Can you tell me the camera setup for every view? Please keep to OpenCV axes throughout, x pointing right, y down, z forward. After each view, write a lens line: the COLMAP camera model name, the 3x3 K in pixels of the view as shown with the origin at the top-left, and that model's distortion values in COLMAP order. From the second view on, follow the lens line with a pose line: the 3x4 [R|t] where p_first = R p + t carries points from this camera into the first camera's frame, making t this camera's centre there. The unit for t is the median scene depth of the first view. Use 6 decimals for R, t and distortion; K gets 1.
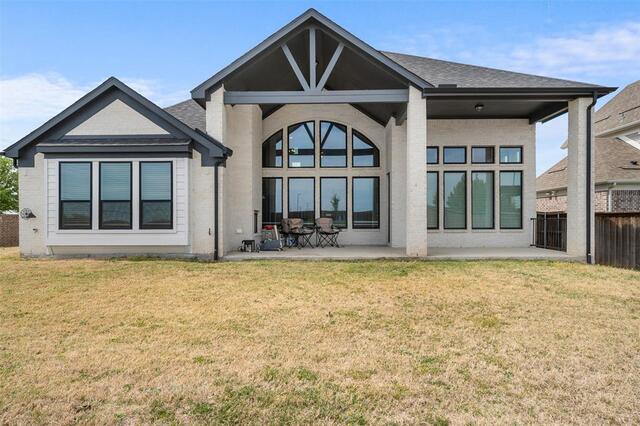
lens RADIAL K [[376.3, 0, 316.4], [0, 376.3, 224.3], [0, 0, 1]] dist [0.006054, 0.000772]
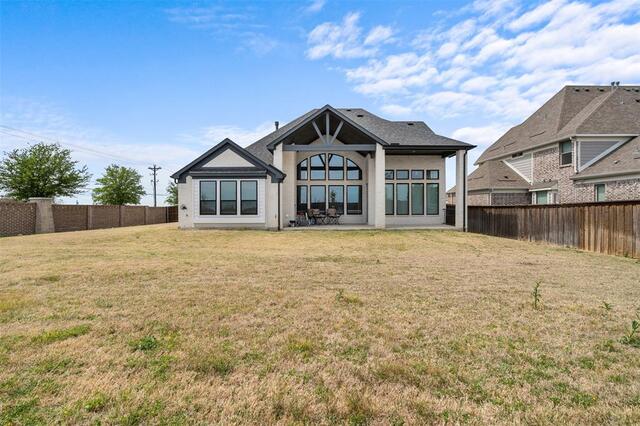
lens RADIAL K [[285.2, 0, 320.0], [0, 285.2, 213.0], [0, 0, 1]] dist [-0.001924, -0.000040]
pose [[0.999904, -0.000172, 0.013889, -0.070288], [0.000080, 0.999978, 0.006681, -0.006298], [-0.013890, -0.006679, 0.999881, -0.490081]]
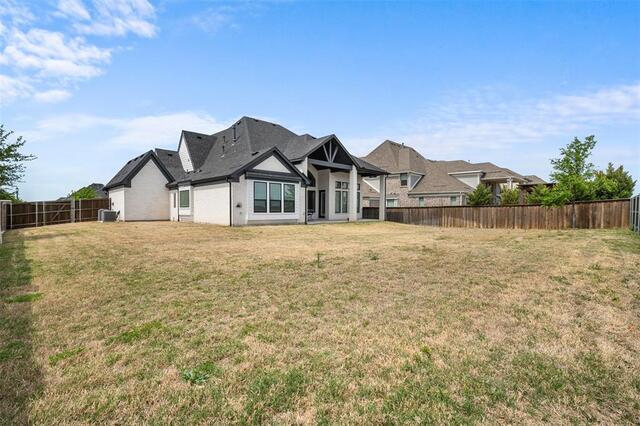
lens RADIAL K [[285.2, 0, 320.0], [0, 285.2, 213.0], [0, 0, 1]] dist [-0.001924, -0.000040]
pose [[0.705808, -0.002748, 0.708397, -1.535798], [-0.000692, 0.999989, 0.004569, 0.008796], [-0.708402, -0.003715, 0.705799, -0.423566]]
